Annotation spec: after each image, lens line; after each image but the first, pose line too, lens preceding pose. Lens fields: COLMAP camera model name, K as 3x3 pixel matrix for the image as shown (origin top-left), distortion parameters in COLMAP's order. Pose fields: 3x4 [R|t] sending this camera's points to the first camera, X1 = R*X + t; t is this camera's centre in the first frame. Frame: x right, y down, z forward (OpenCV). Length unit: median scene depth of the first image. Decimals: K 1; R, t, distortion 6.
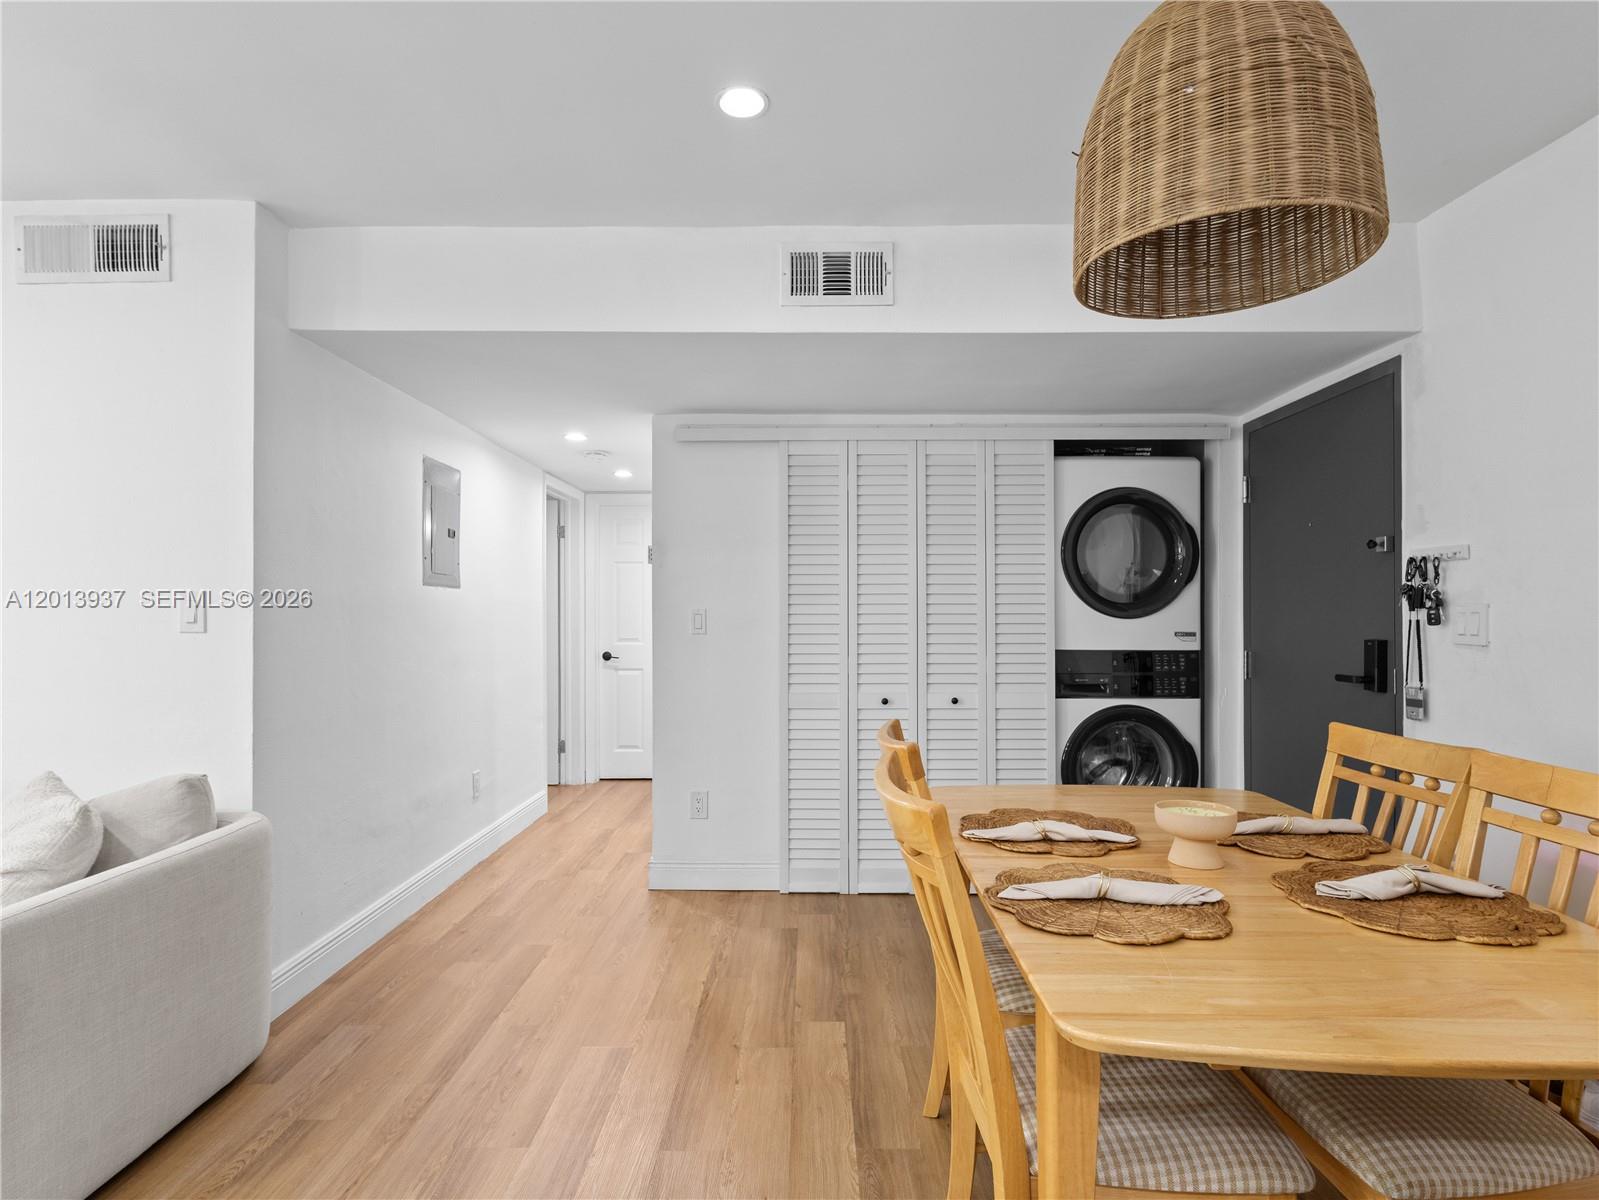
lens RADIAL K [[819.3, 0, 796.6], [0, 819.3, 604.0], [0, 0, 1]] dist [0.002152, -0.000798]
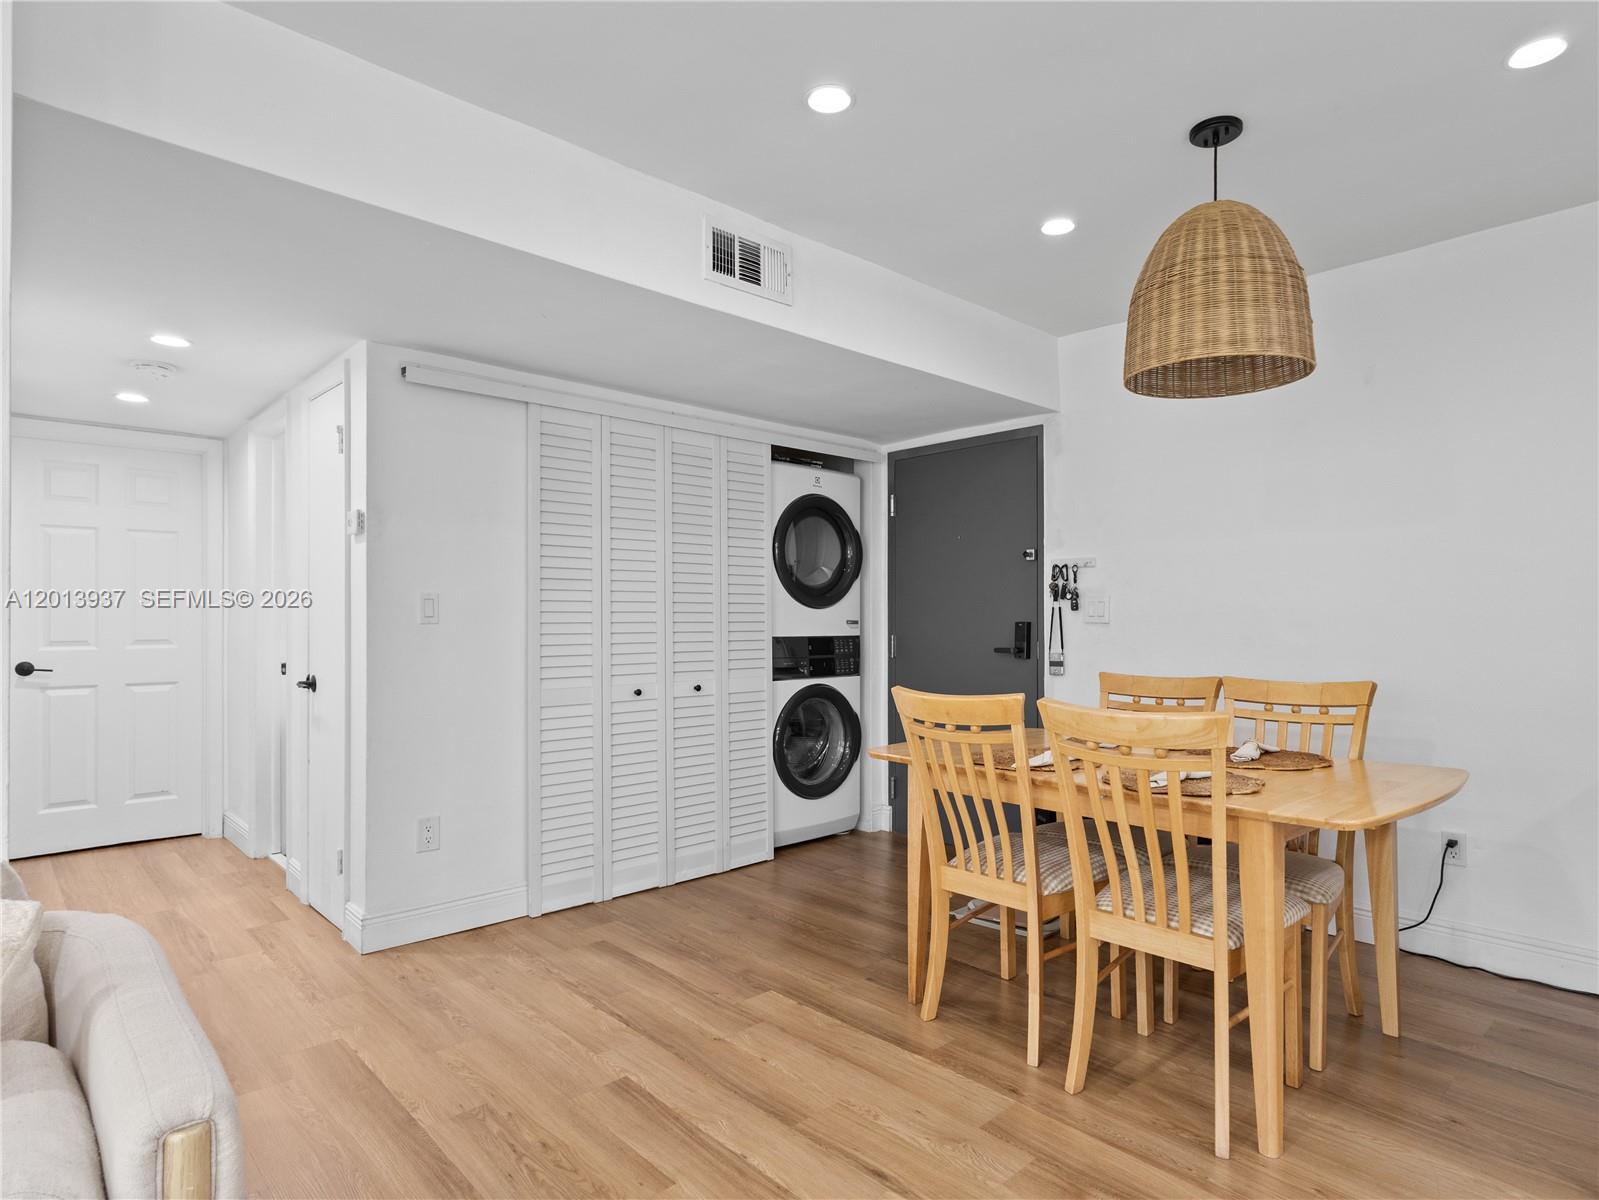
lens RADIAL K [[893.4, 0, 800.7], [0, 893.4, 608.5], [0, 0, 1]] dist [0.000781, 0.000771]
pose [[0.726463, 0.007857, 0.687161, -0.478406], [-0.009617, 0.999953, -0.001266, 0.019656], [-0.687138, -0.005689, 0.726504, 0.108290]]
